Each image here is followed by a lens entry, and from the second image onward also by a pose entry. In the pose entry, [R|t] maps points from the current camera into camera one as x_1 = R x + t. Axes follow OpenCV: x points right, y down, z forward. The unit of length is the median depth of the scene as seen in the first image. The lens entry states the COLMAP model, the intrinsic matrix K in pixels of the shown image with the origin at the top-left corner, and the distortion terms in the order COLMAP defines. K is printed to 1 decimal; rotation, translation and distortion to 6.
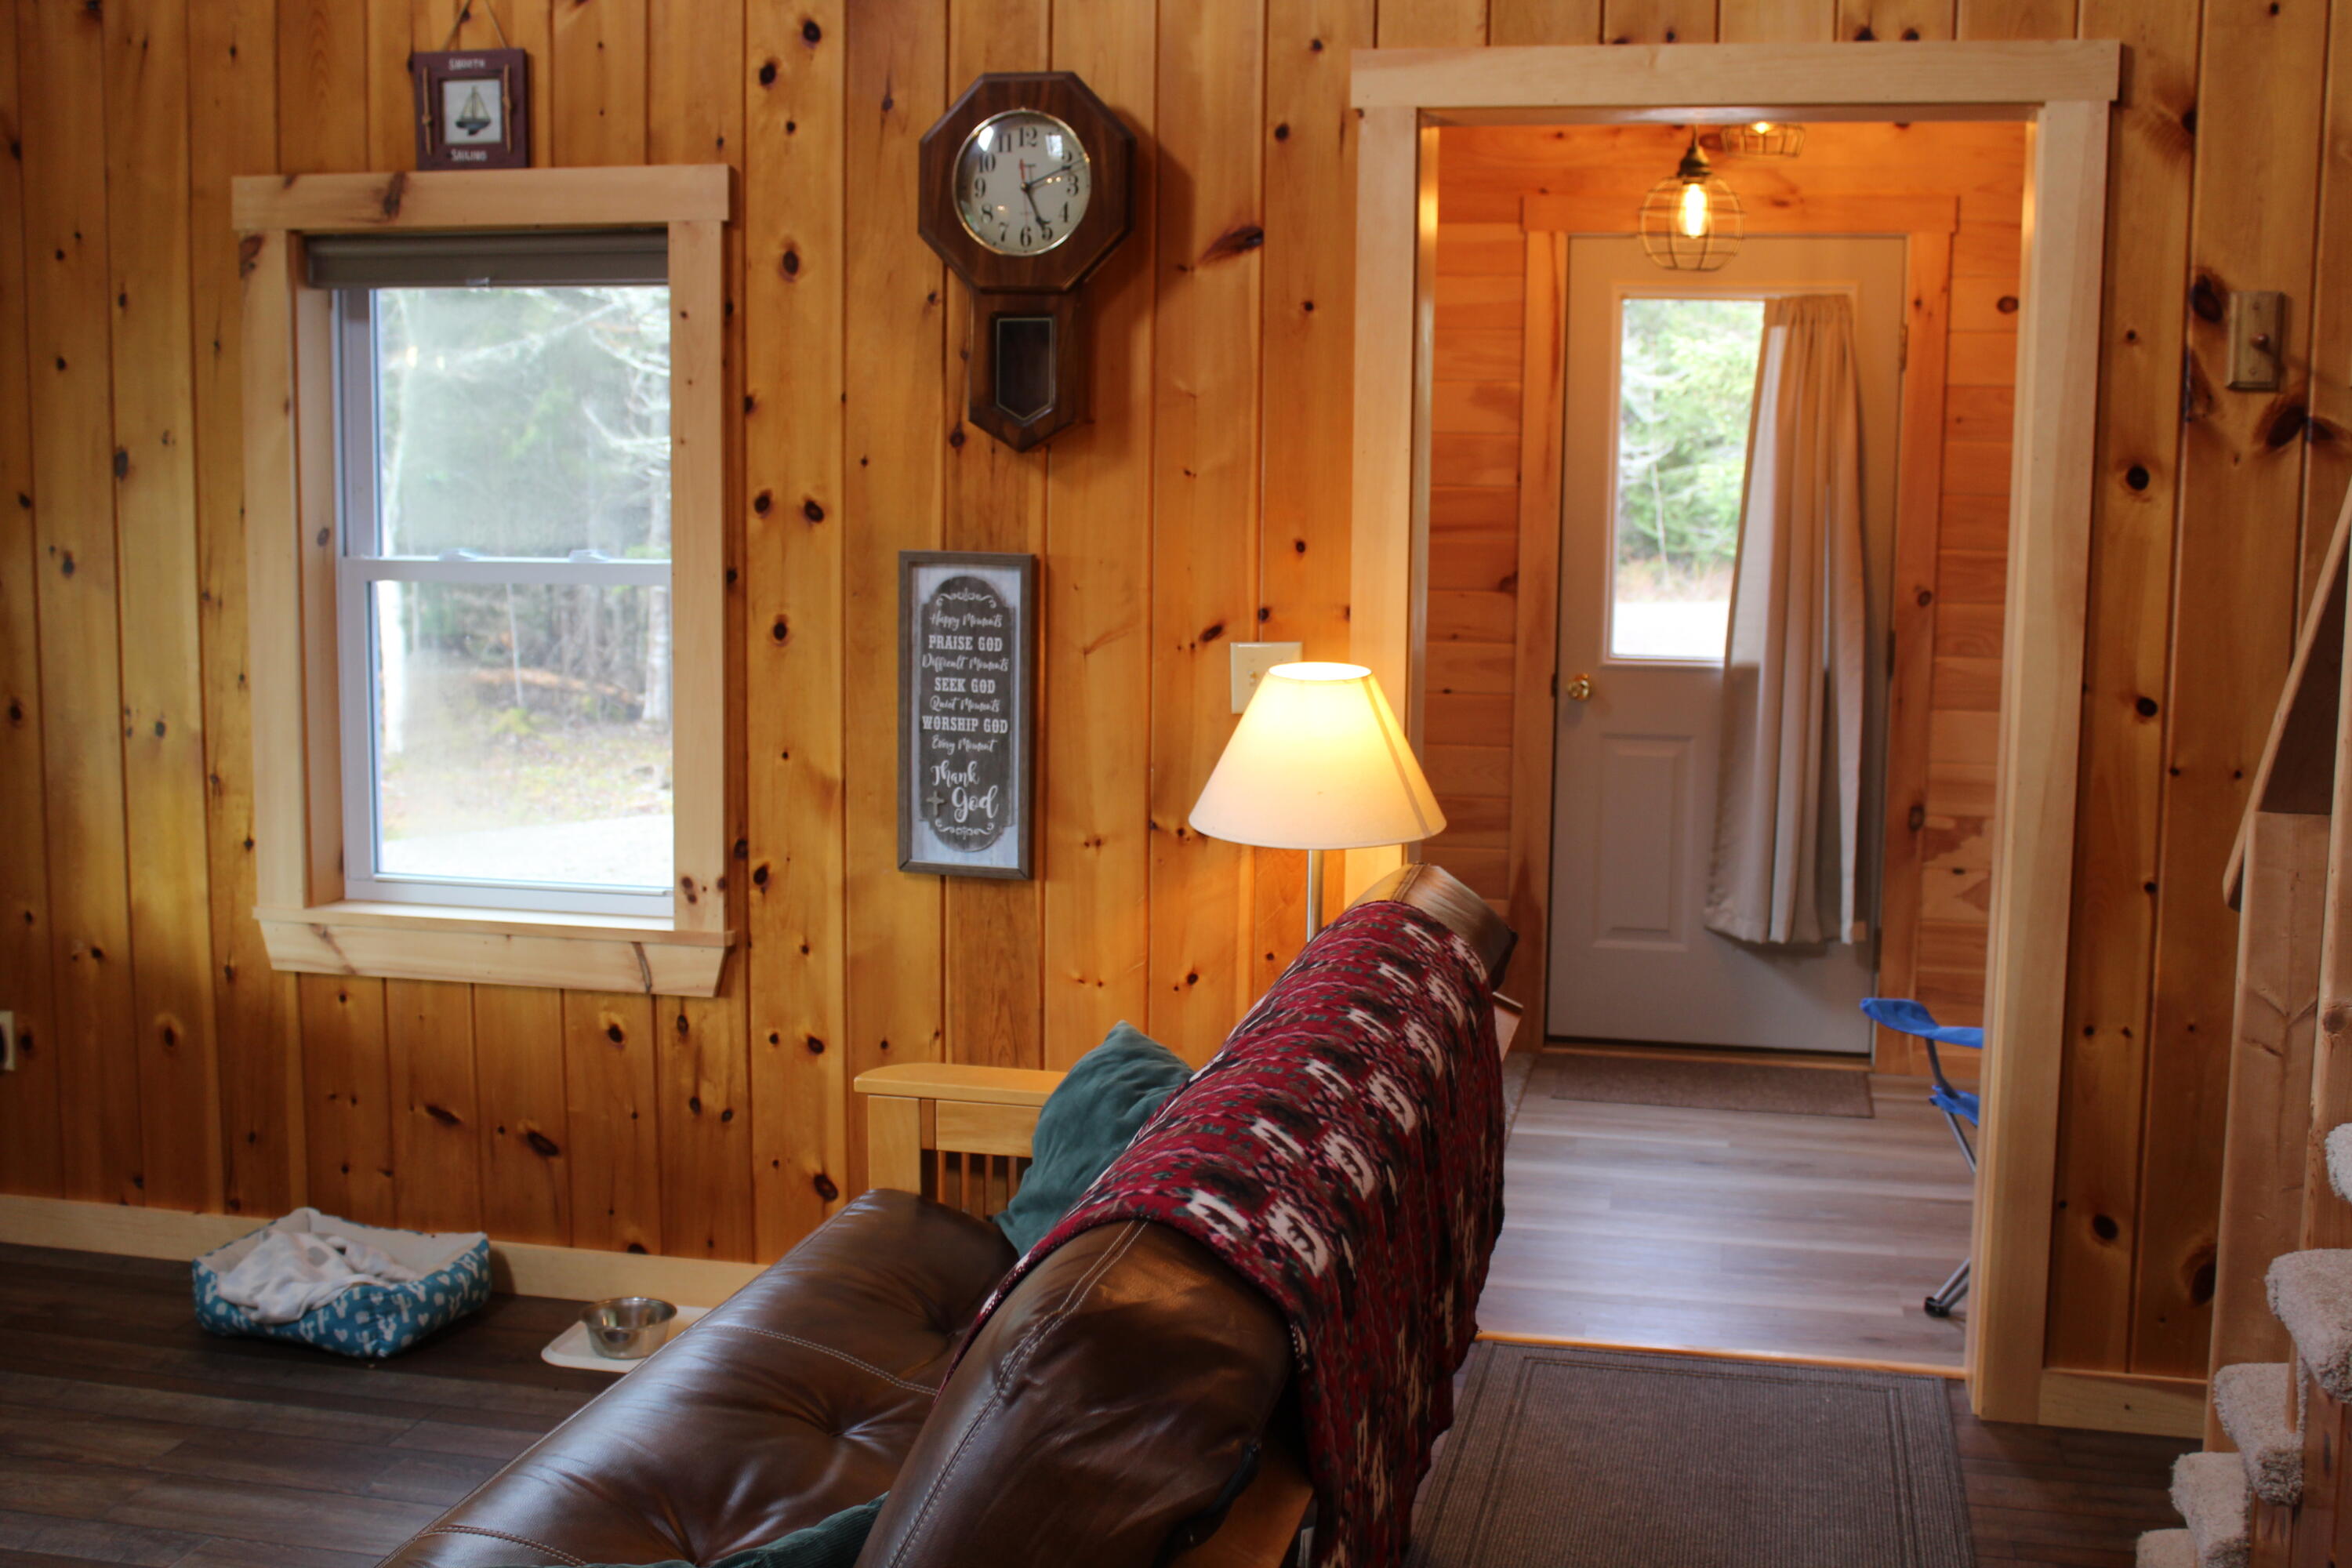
lens RADIAL K [[2687.3, 0, 1058.0], [0, 2687.3, 786.3], [0, 0, 1]] dist [-0.147492, 0.263915]
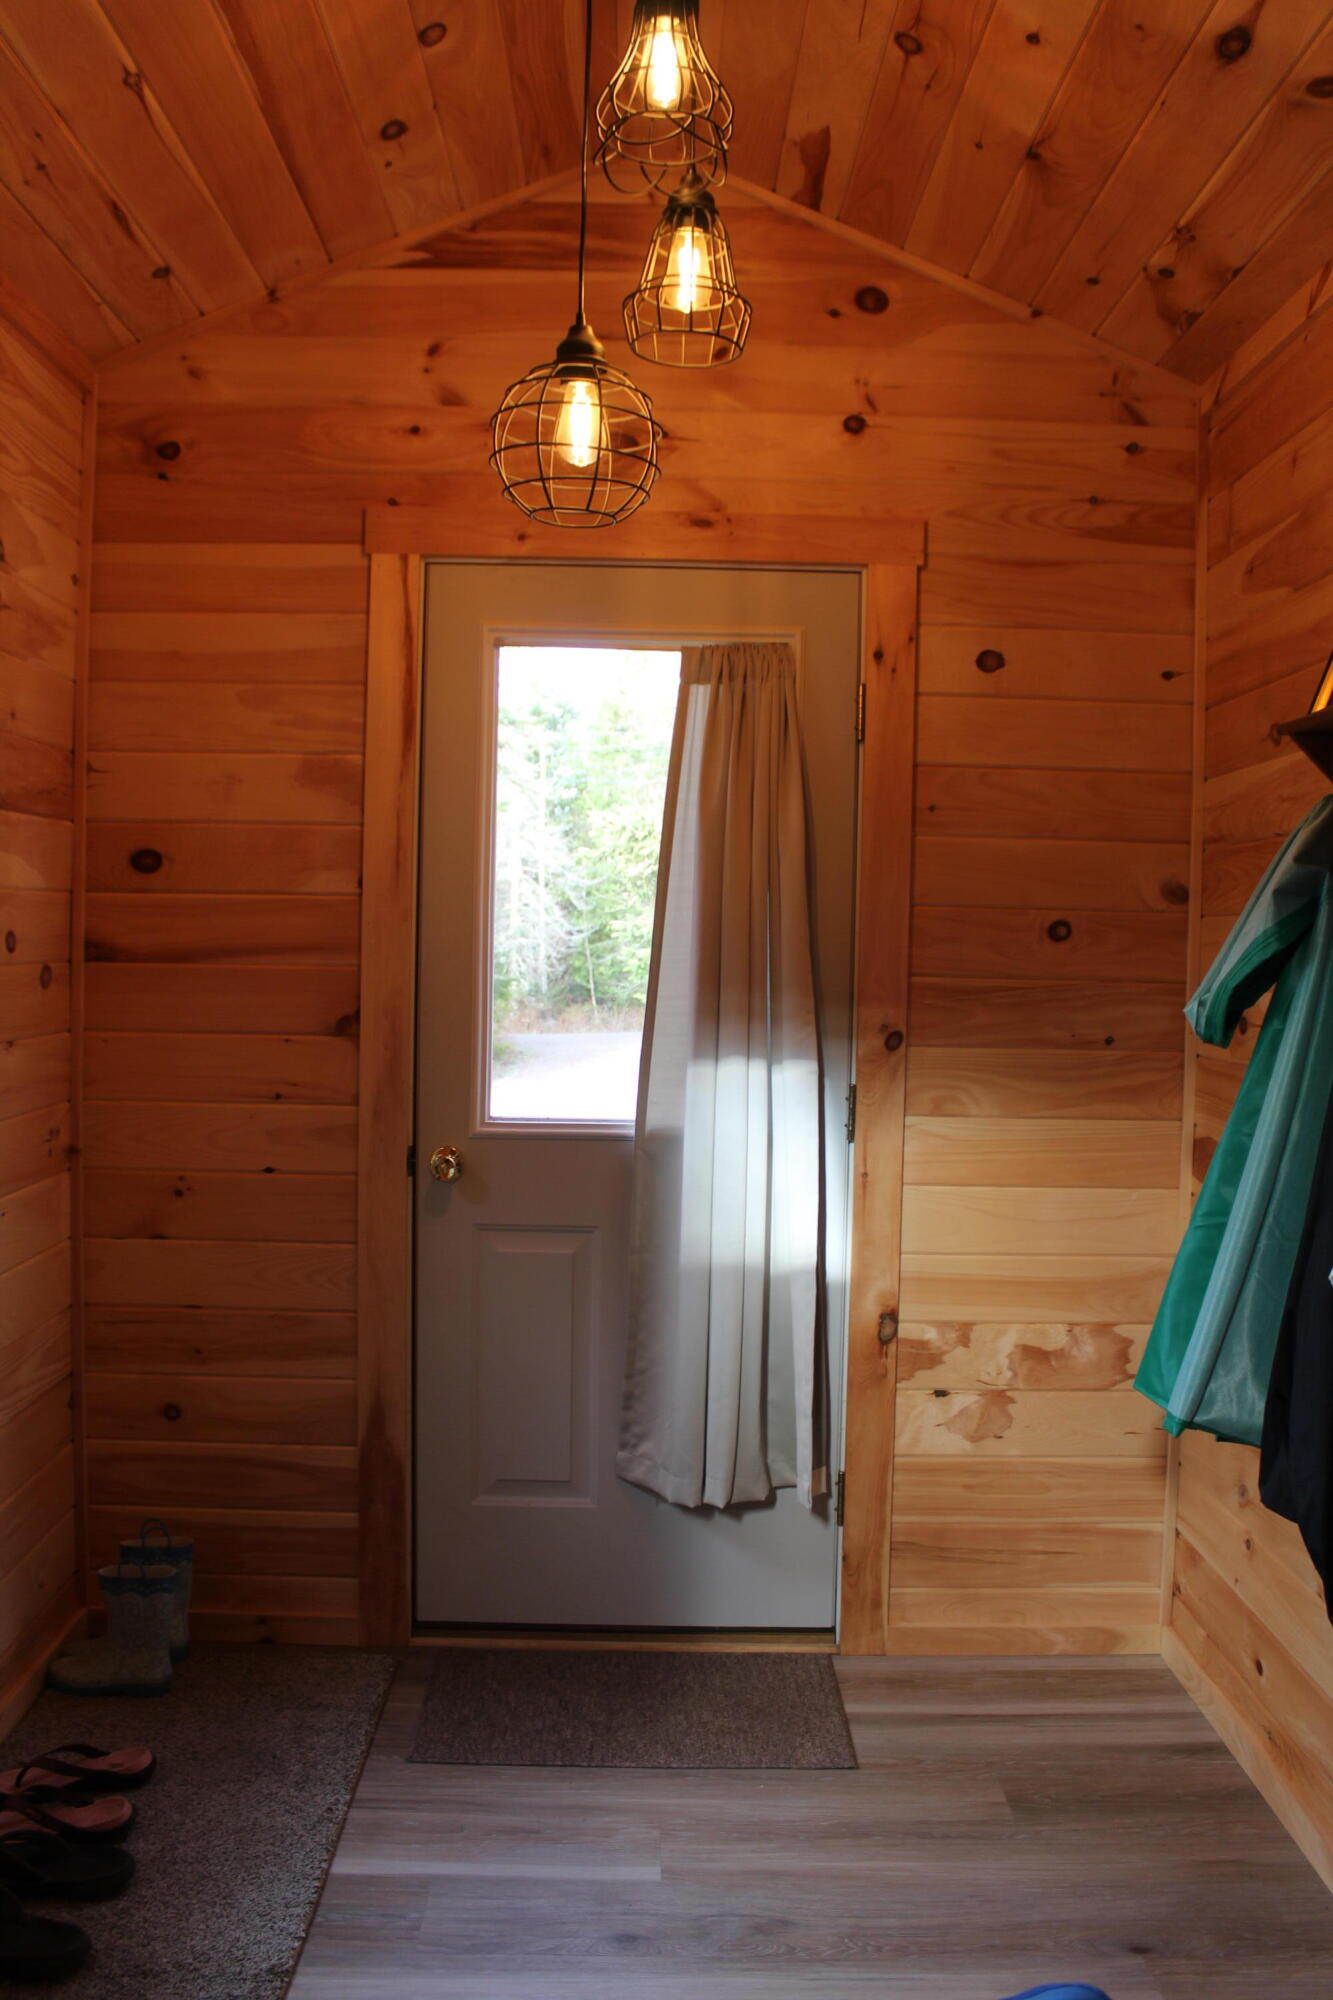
lens RADIAL K [[1659.3, 0, 666.5], [0, 1659.3, 1000.0], [0, 0, 1]] dist [-0.190413, 0.194052]
pose [[0.965480, 0.001714, 0.260471, 0.137627], [0.021102, 0.996177, -0.084774, -0.042965], [-0.259620, 0.087344, 0.961753, 0.549422]]
